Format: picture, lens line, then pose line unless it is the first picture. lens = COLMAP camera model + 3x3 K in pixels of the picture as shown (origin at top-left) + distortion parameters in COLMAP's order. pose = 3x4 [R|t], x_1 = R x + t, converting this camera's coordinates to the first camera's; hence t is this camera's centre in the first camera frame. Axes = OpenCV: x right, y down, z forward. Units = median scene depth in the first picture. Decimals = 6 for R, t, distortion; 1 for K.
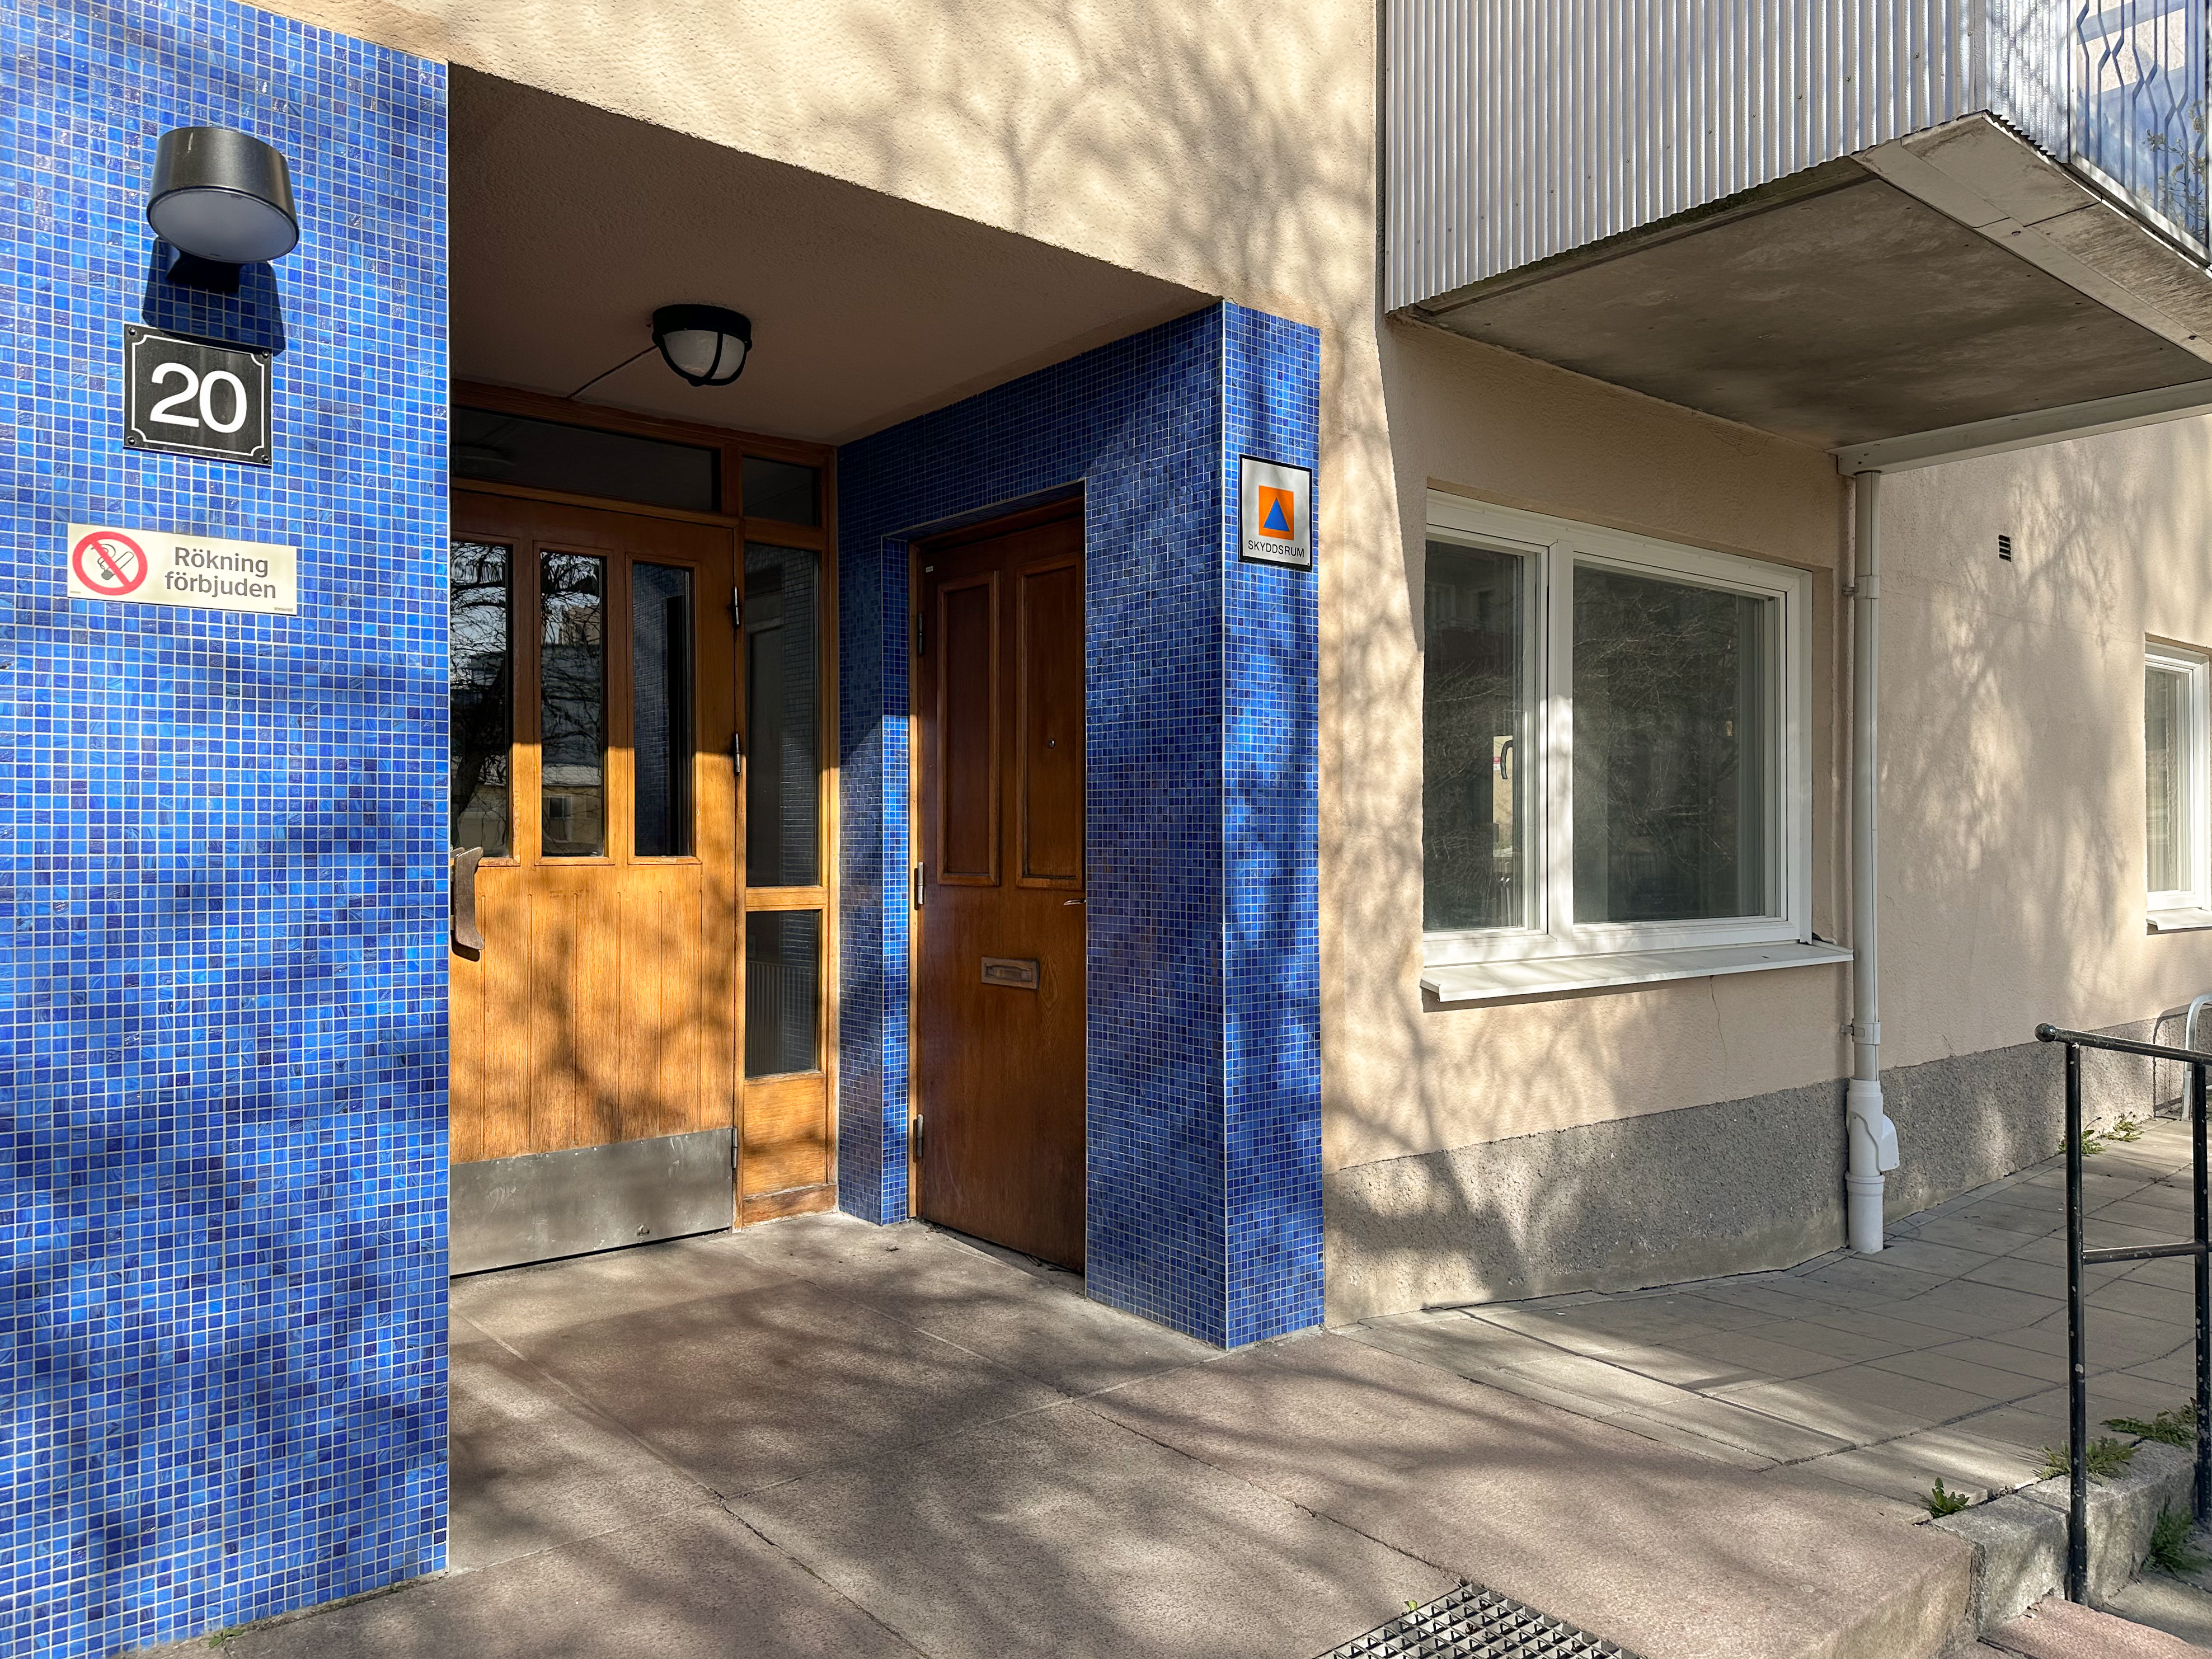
lens RADIAL K [[1566.0, 0, 1190.4], [0, 1566.0, 830.4], [0, 0, 1]] dist [0.067865, -0.077938]
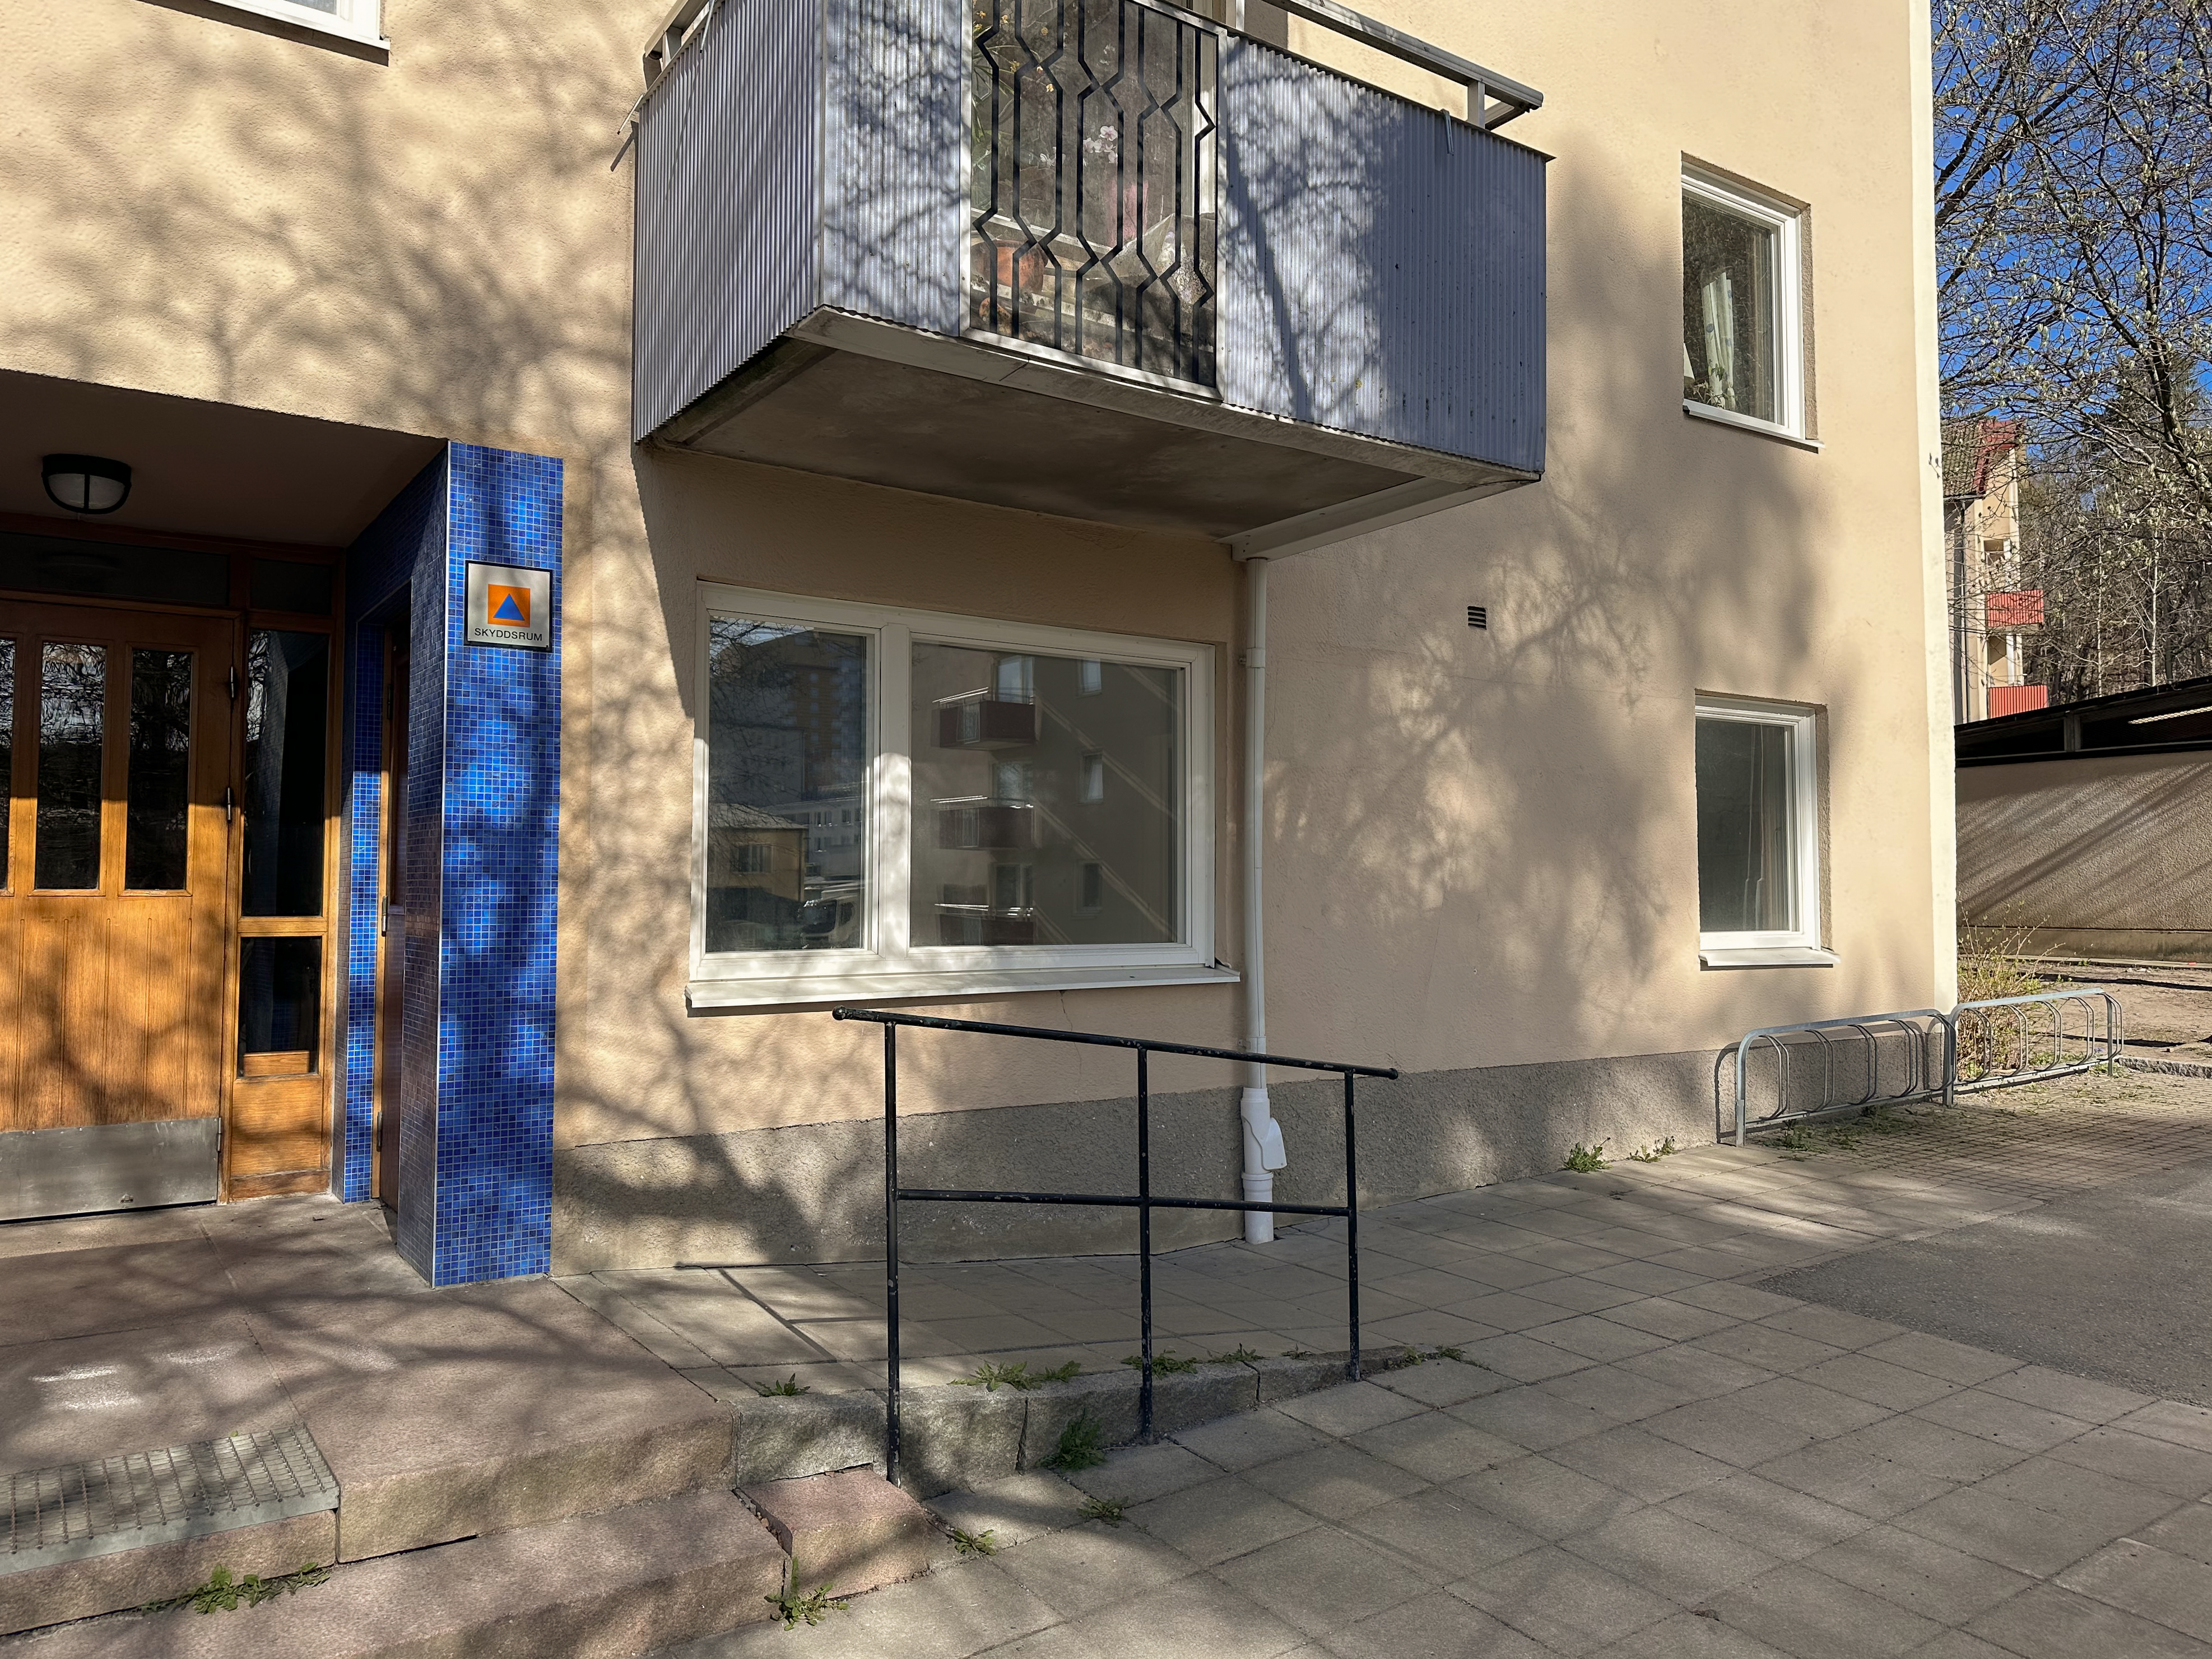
lens RADIAL K [[1566.1, 0, 1220.9], [0, 1566.1, 805.9], [0, 0, 1]] dist [0.067865, -0.077938]
pose [[0.997015, -0.003199, -0.077140, 0.612984], [-0.000866, 0.998616, -0.052594, 0.016884], [0.077202, 0.052504, 0.995632, -0.167680]]
